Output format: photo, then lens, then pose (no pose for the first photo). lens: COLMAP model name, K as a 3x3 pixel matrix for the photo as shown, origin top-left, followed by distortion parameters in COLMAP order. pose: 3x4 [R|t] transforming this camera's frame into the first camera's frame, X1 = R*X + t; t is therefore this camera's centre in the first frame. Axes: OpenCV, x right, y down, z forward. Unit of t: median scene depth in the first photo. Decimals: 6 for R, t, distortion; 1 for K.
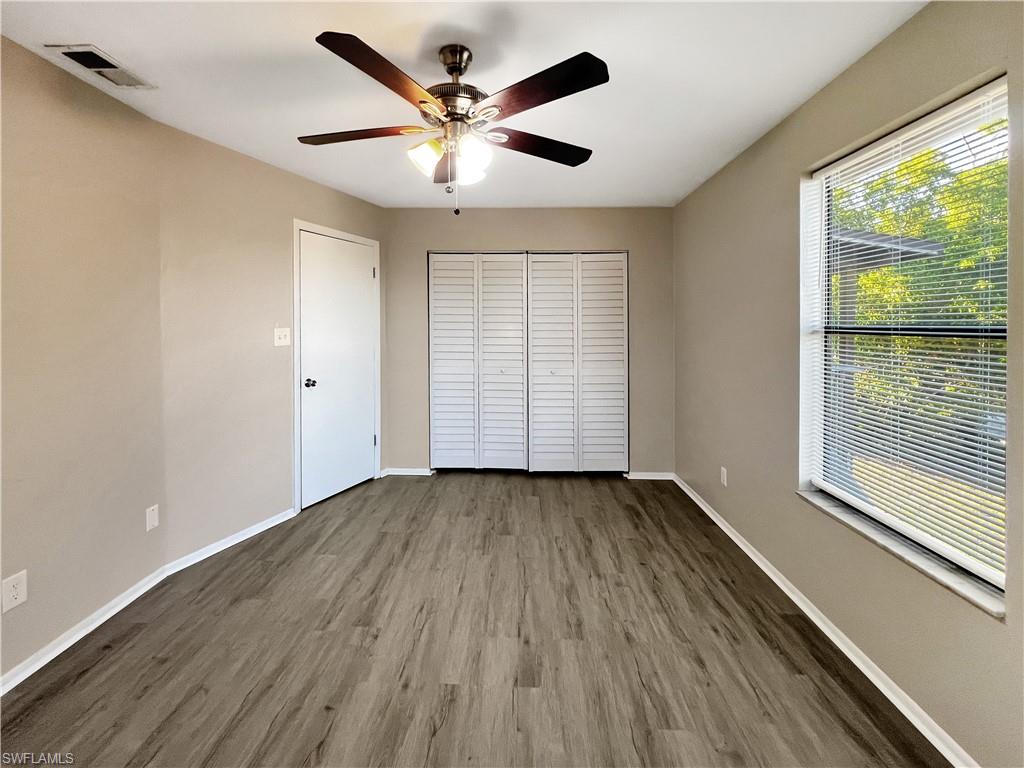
lens RADIAL K [[436.9, 0, 507.5], [0, 436.9, 341.2], [0, 0, 1]] dist [-0.002969, 0.000204]
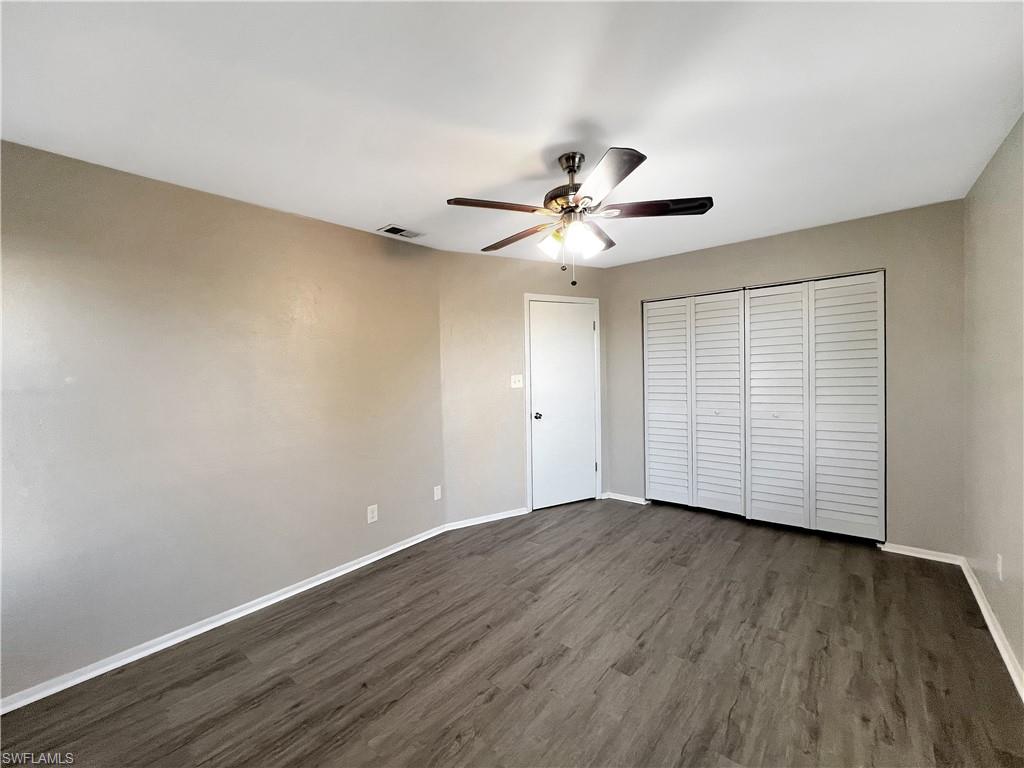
lens RADIAL K [[421.1, 0, 514.7], [0, 421.1, 389.1], [0, 0, 1]] dist [-0.003633, 0.001012]
pose [[0.785426, 0.000438, -0.618955, 0.355945], [0.010478, 0.999847, 0.014003, -0.004475], [0.618867, -0.017483, 0.785301, -0.051842]]
